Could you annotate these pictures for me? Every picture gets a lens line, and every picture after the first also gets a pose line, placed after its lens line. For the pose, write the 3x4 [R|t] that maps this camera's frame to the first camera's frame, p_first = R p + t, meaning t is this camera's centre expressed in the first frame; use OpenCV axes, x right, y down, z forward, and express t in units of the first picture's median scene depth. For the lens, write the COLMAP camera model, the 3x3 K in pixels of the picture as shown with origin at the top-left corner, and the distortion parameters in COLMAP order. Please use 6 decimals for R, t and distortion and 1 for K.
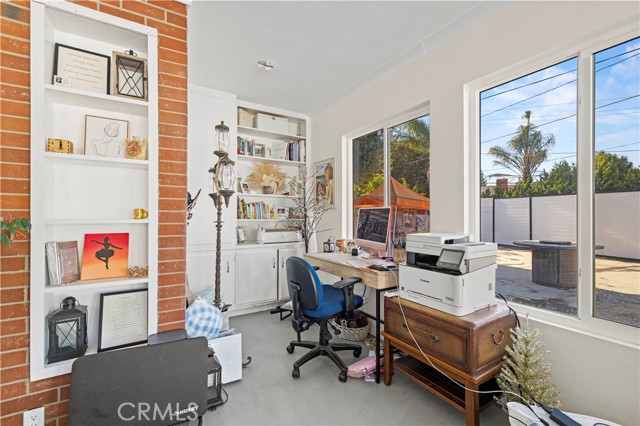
lens RADIAL K [[276.3, 0, 317.6], [0, 276.3, 213.7], [0, 0, 1]] dist [-0.001560, 0.000281]
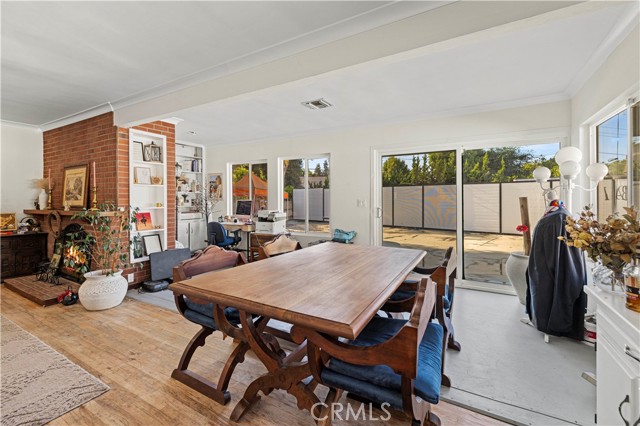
lens RADIAL K [[276.3, 0, 316.8], [0, 276.3, 201.0], [0, 0, 1]] dist [-0.001560, 0.000281]
pose [[0.877196, -0.006523, 0.480088, -0.417630], [0.002214, 0.999952, 0.009543, -0.042173], [-0.480127, -0.007308, 0.877169, -1.453516]]
